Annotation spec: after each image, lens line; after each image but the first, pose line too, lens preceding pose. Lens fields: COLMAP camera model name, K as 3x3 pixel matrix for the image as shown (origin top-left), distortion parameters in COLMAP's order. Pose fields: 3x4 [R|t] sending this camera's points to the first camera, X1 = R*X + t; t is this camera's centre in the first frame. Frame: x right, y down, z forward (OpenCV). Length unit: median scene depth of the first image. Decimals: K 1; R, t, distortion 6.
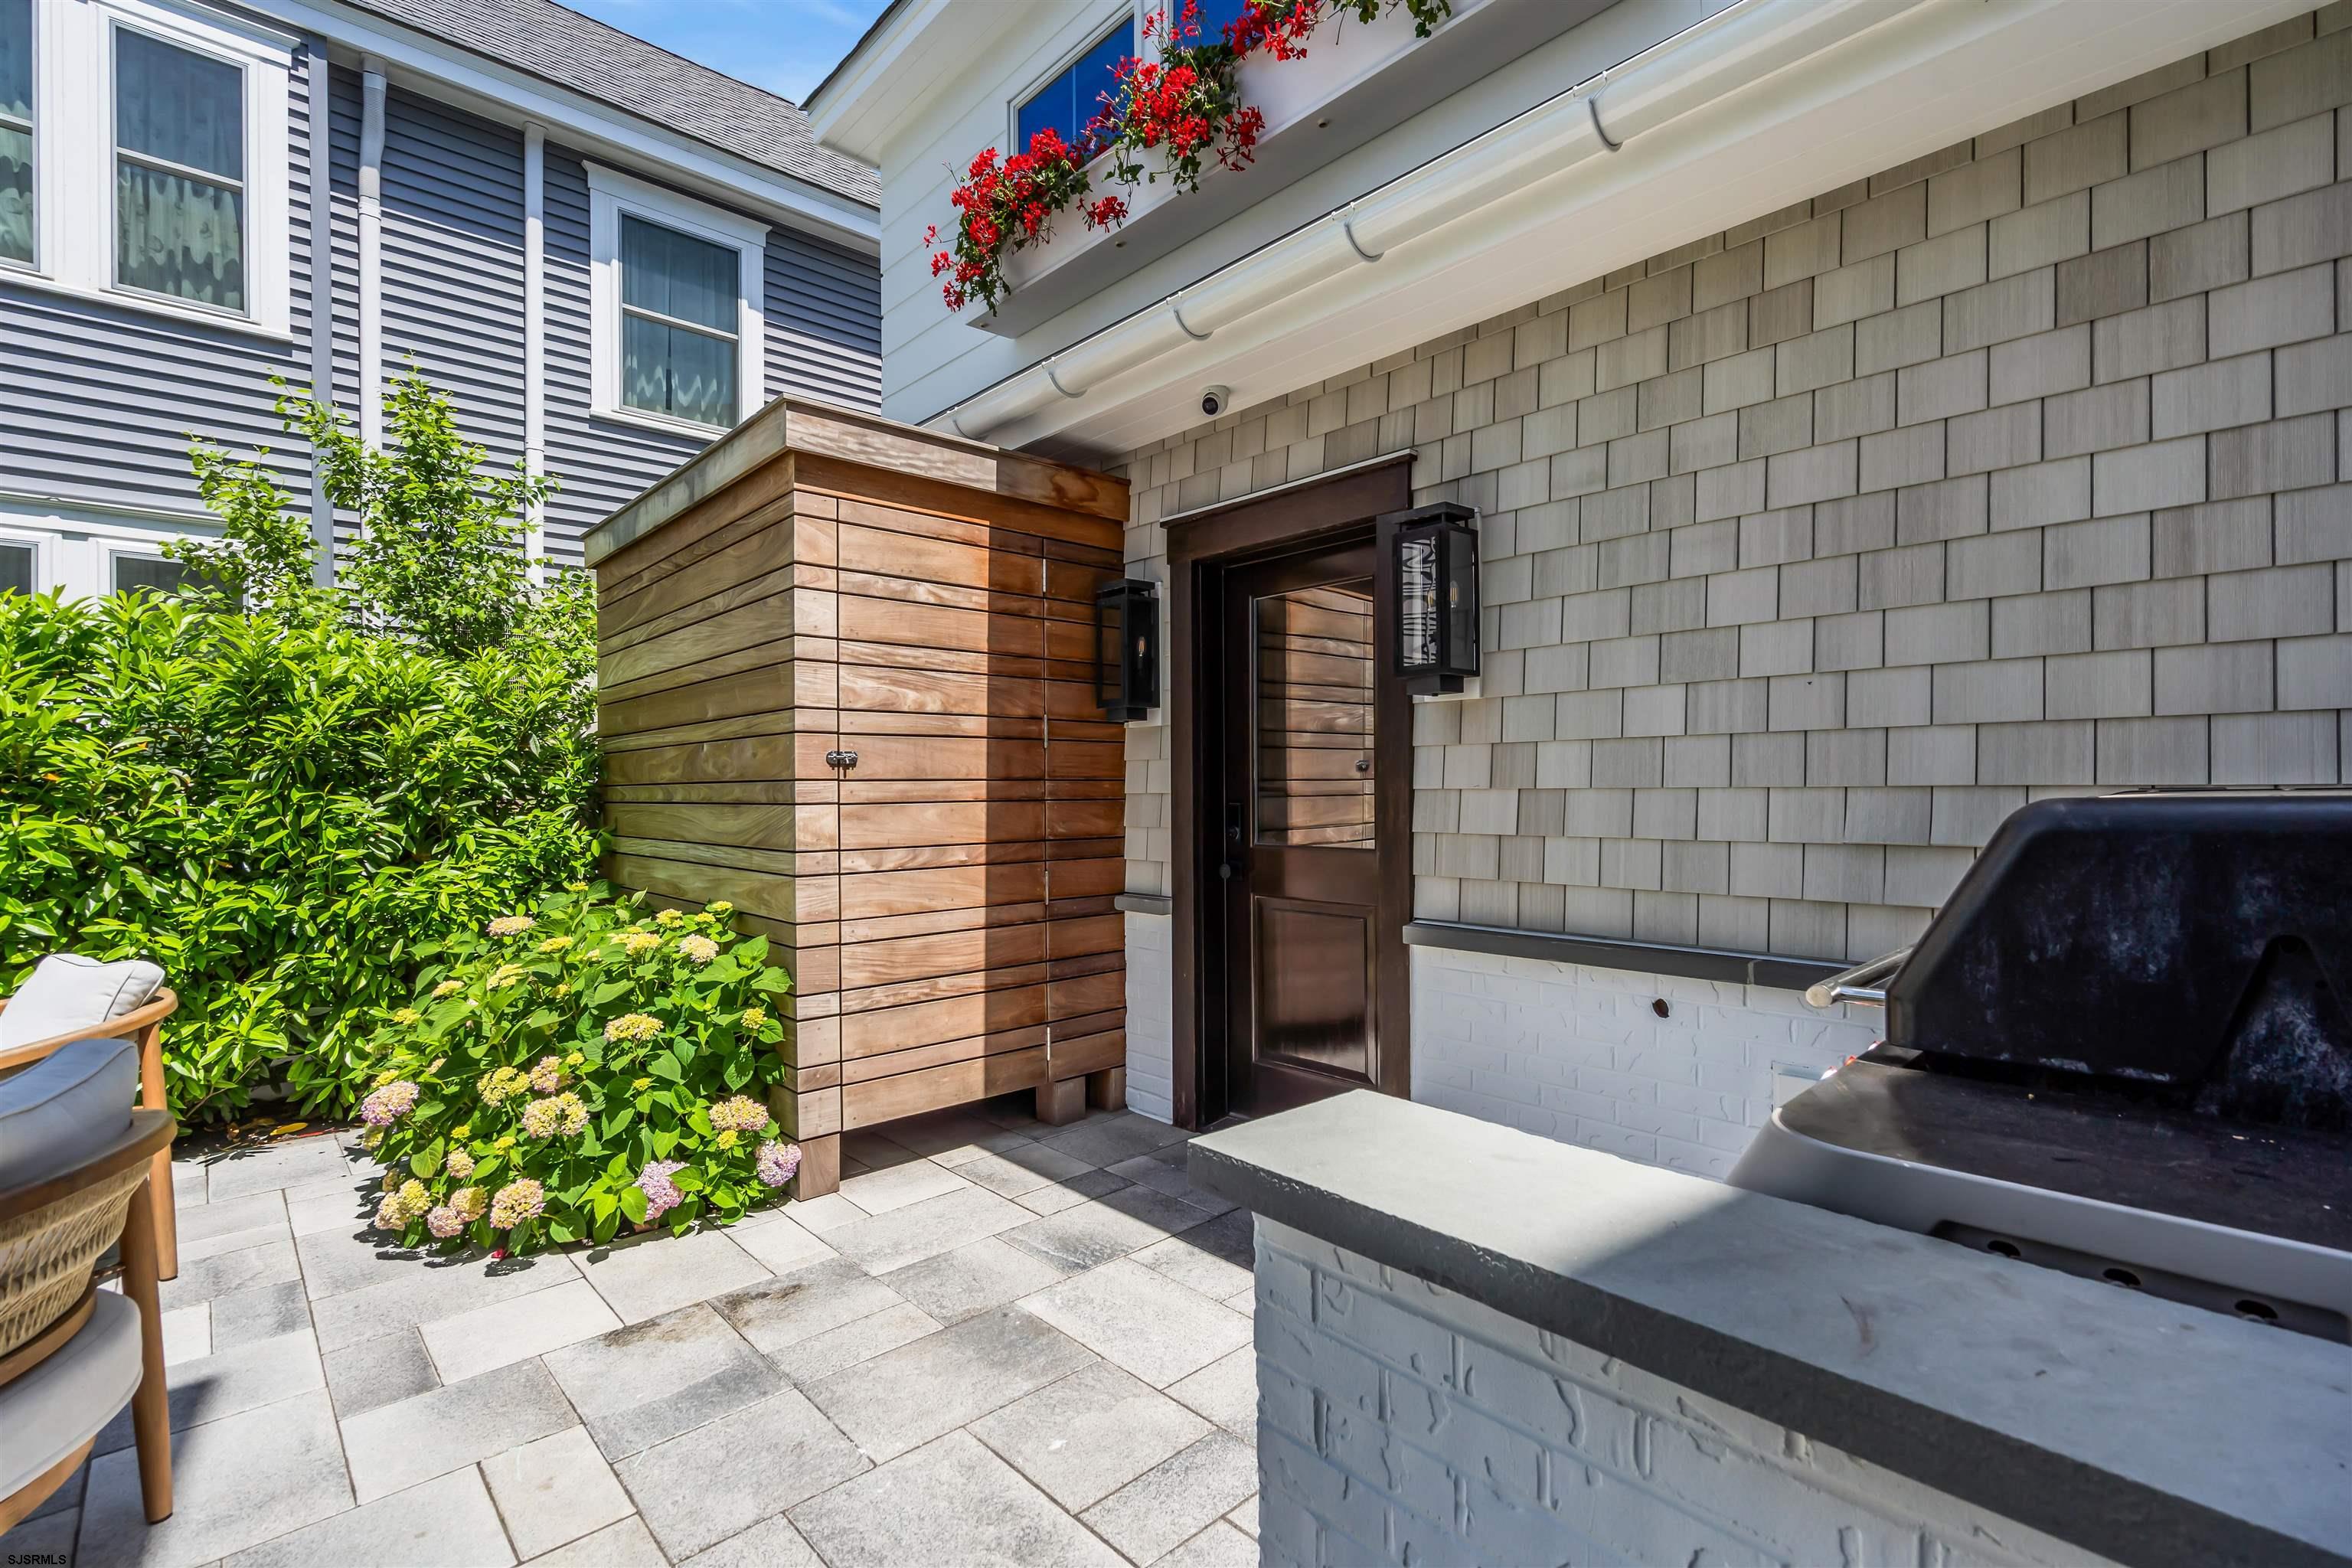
lens RADIAL K [[1064.6, 0, 1164.5], [0, 1064.6, 789.0], [0, 0, 1]] dist [-0.000881, -0.000439]
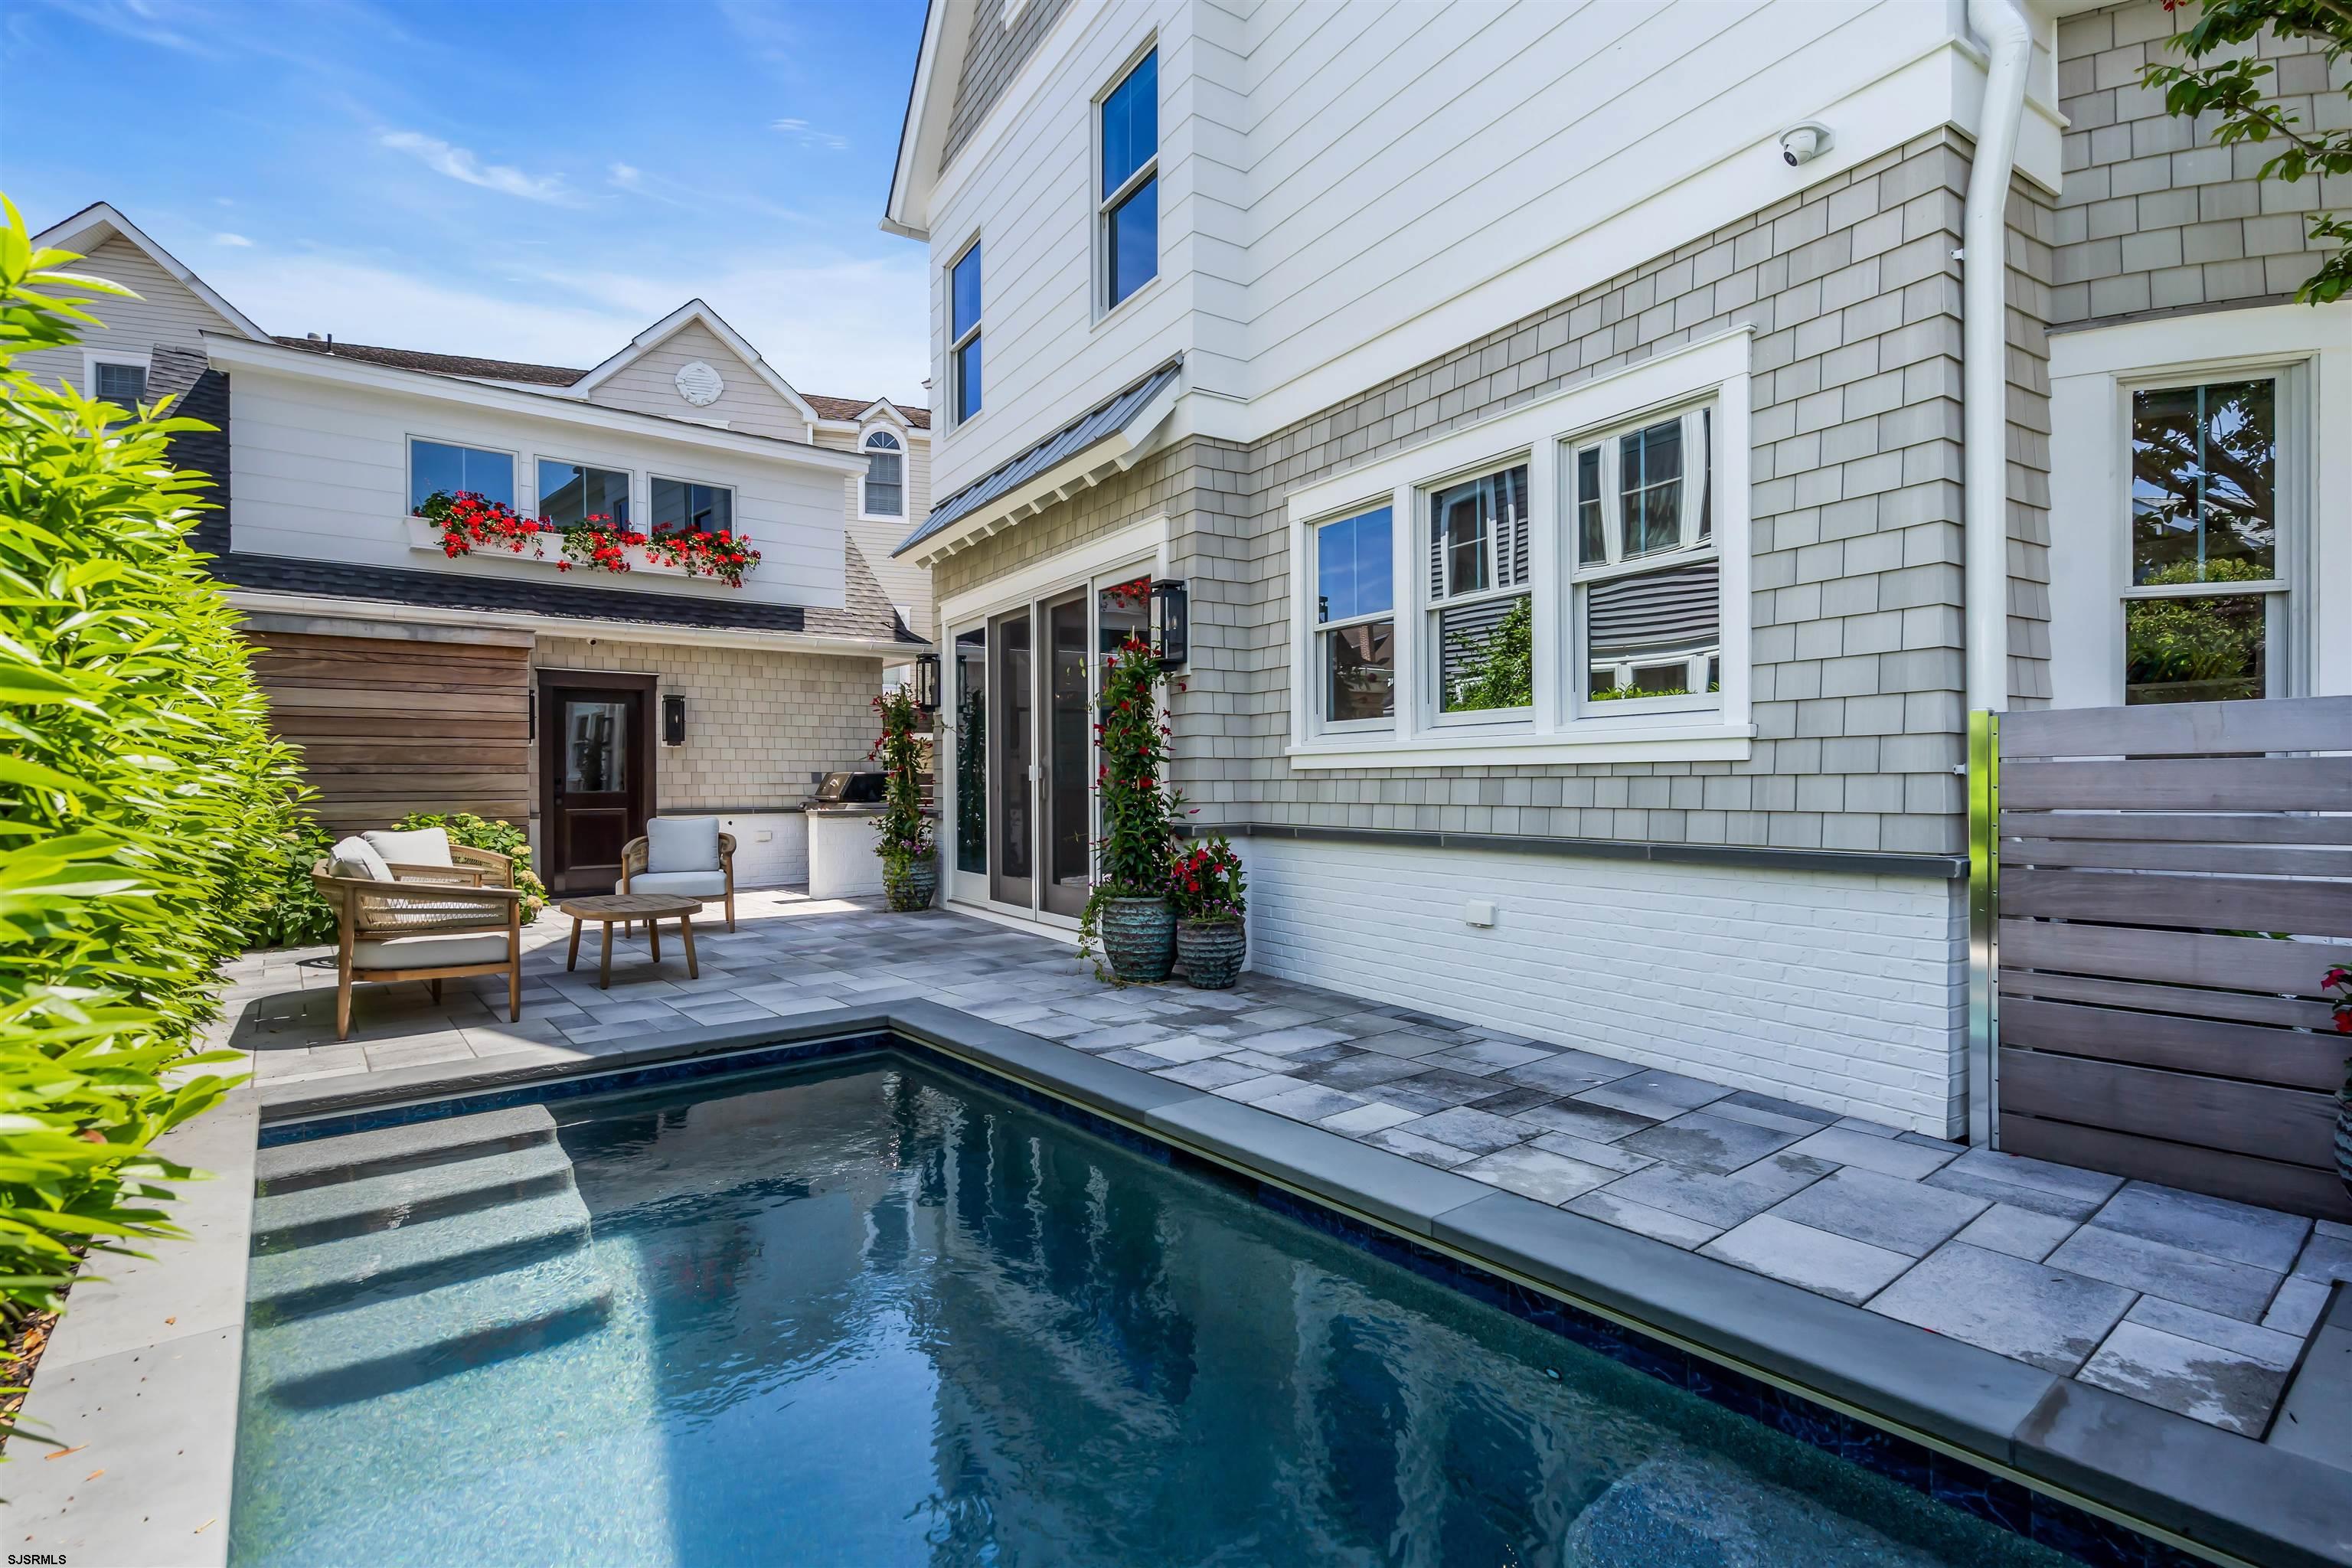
lens RADIAL K [[1100.8, 0, 1171.0], [0, 1100.8, 794.2], [0, 0, 1]] dist [-0.016164, -0.000392]
pose [[0.078358, -0.002542, 0.996922, -3.419032], [0.004172, 0.999989, 0.002222, 0.077416], [-0.996917, 0.003985, 0.078368, -1.005699]]
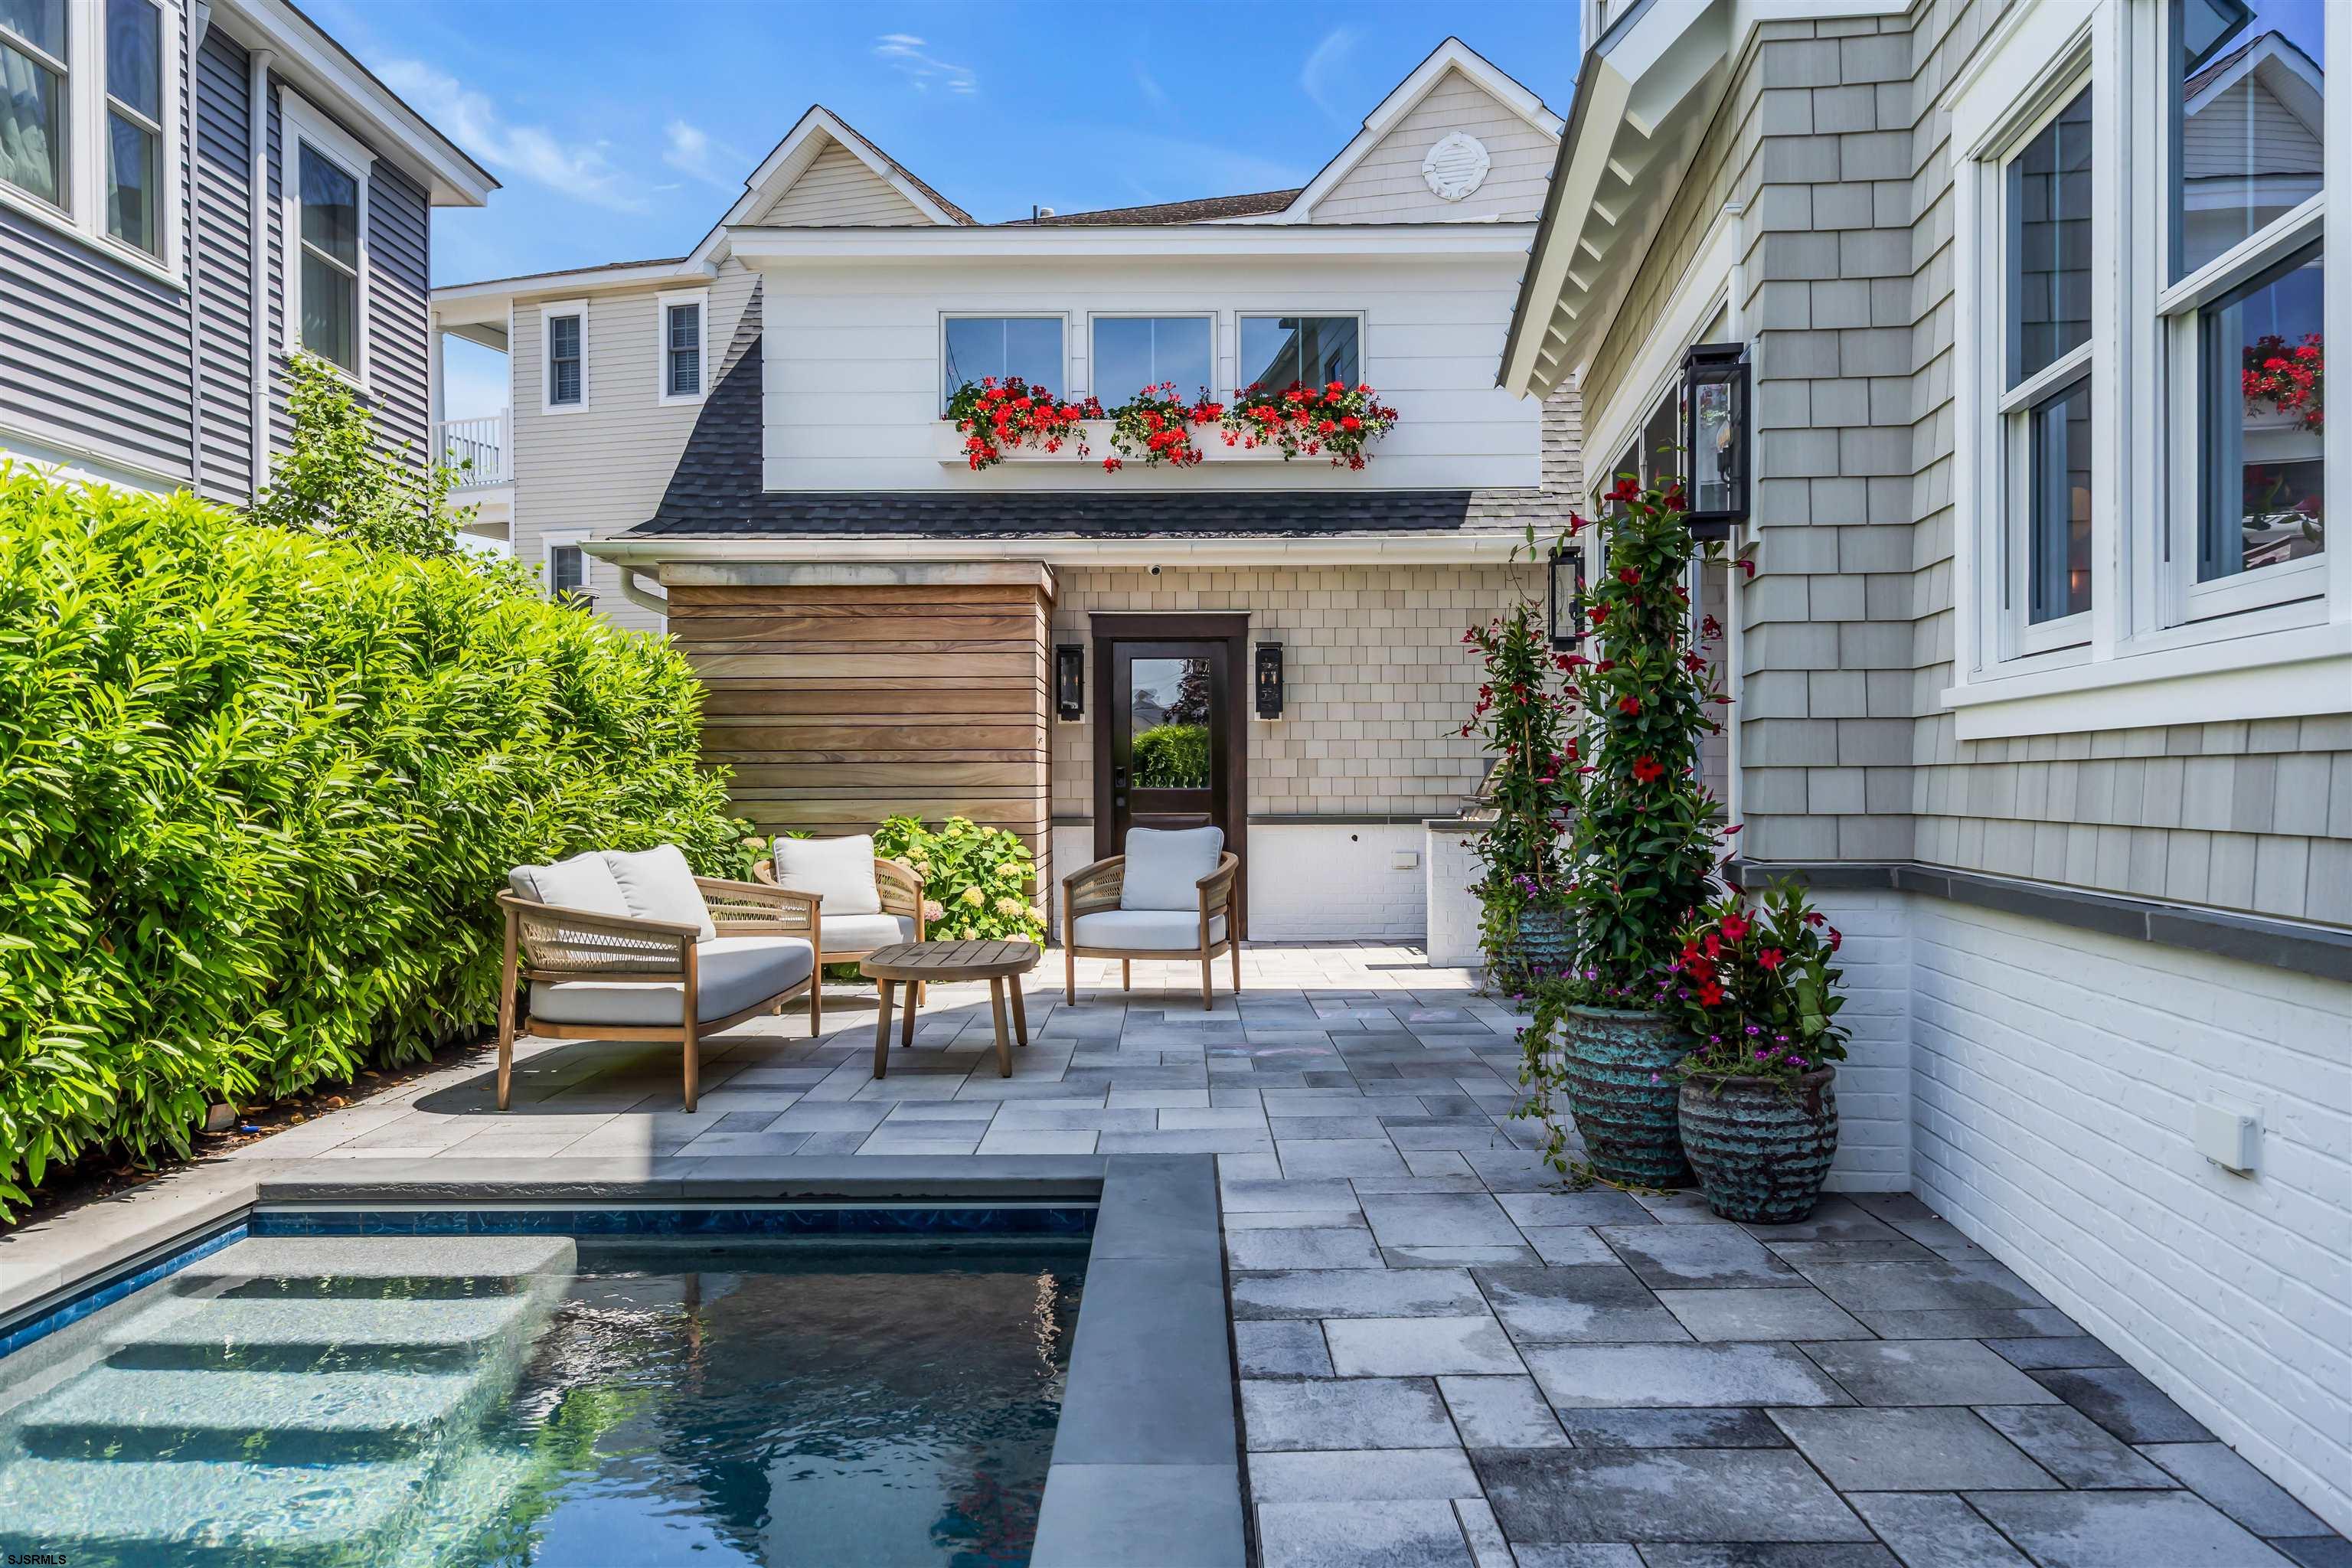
lens RADIAL K [[1738.5, 0, 1173.7], [0, 1738.5, 789.7], [0, 0, 1]] dist [0.002039, 0.002079]
pose [[0.685976, 0.002345, 0.727621, -2.806744], [-0.001596, 0.999997, -0.001718, 0.079673], [-0.727623, 0.000018, 0.685977, -1.566745]]
